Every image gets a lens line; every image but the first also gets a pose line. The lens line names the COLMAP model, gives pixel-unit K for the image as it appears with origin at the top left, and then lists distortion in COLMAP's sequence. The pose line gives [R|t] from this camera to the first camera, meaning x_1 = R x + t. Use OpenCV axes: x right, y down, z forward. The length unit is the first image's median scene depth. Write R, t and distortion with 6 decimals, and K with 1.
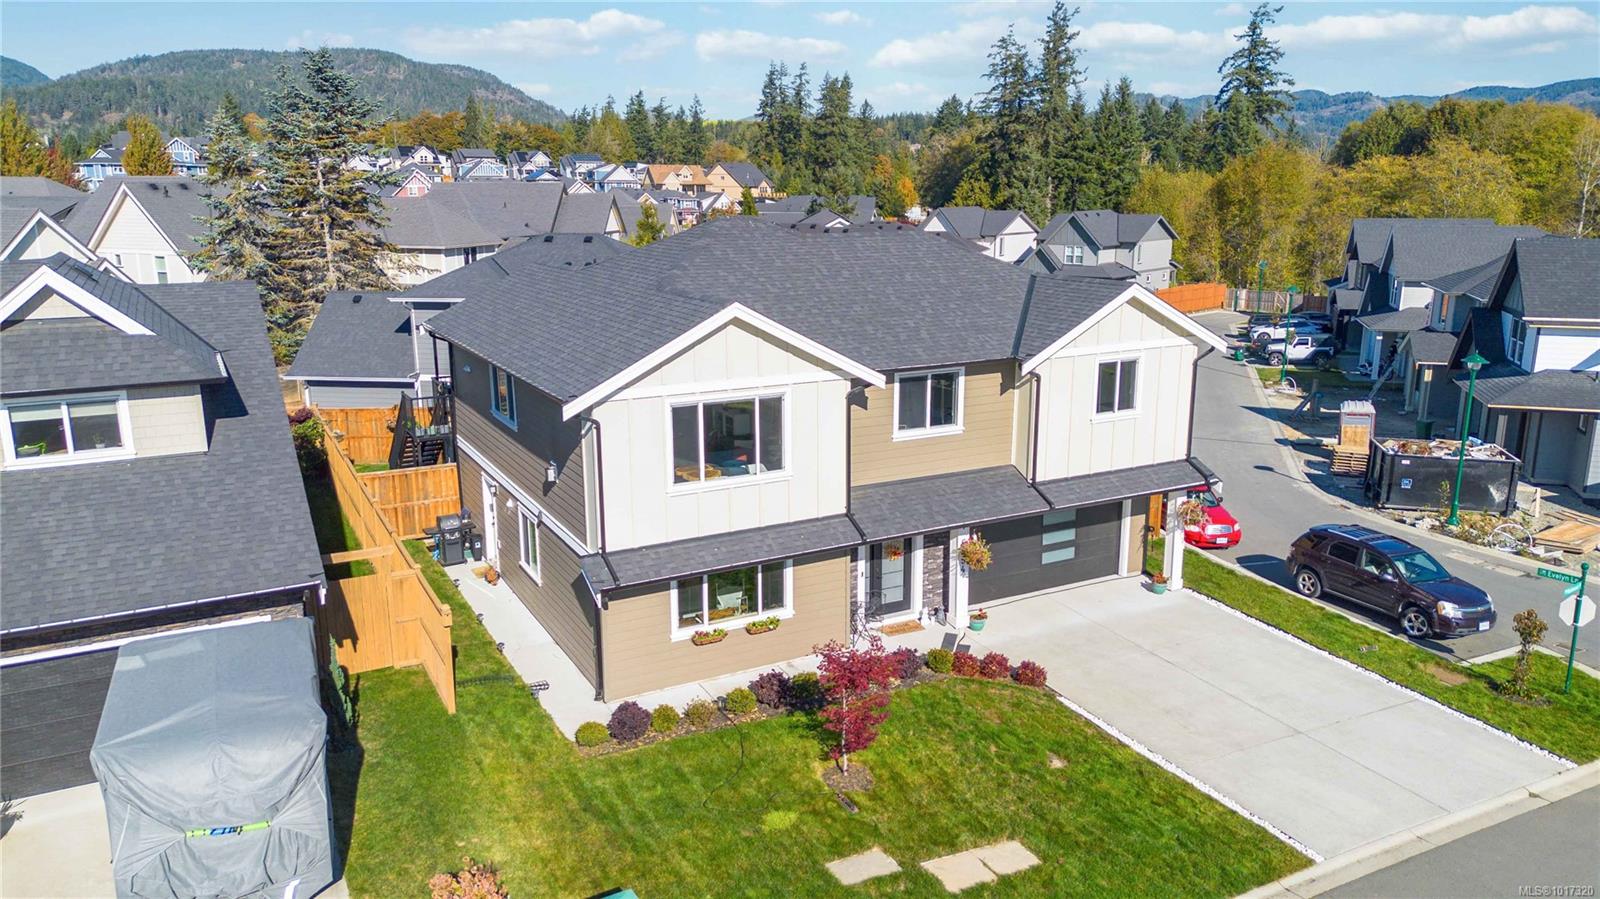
lens RADIAL K [[1127.6, 0, 803.5], [0, 1127.6, 450.7], [0, 0, 1]] dist [0.074607, -0.071685]
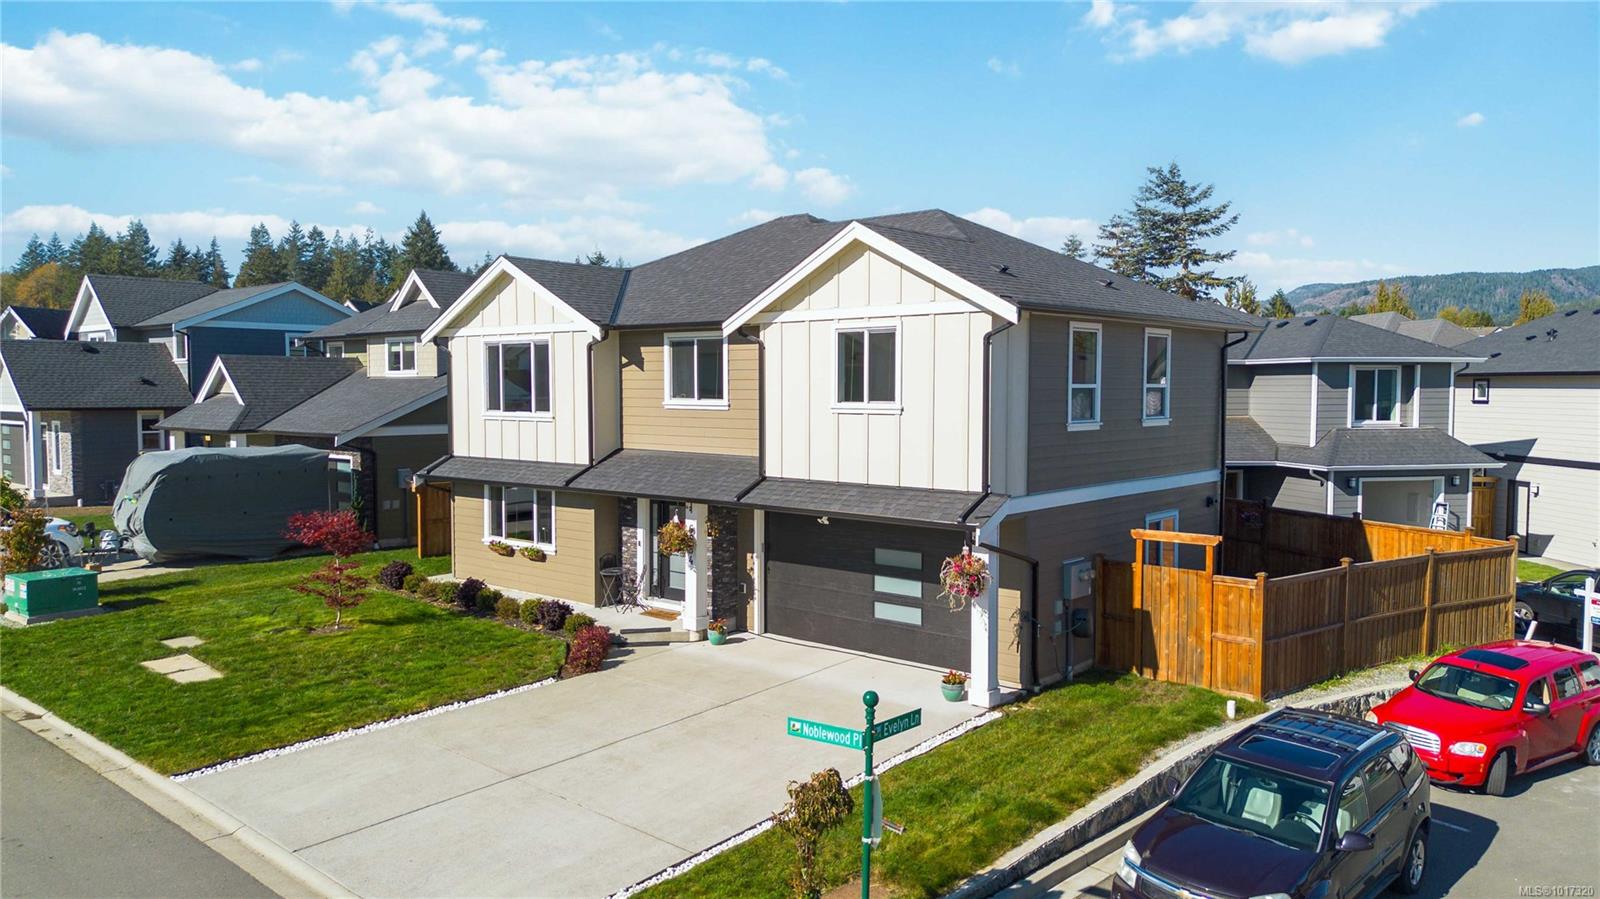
lens RADIAL K [[1127.6, 0, 803.5], [0, 1127.6, 450.7], [0, 0, 1]] dist [0.074607, -0.071685]
pose [[0.370907, 0.061252, -0.926648, 1.006672], [-0.218148, 0.975649, -0.022827, 0.023400], [0.902685, 0.210613, 0.375237, 0.751831]]
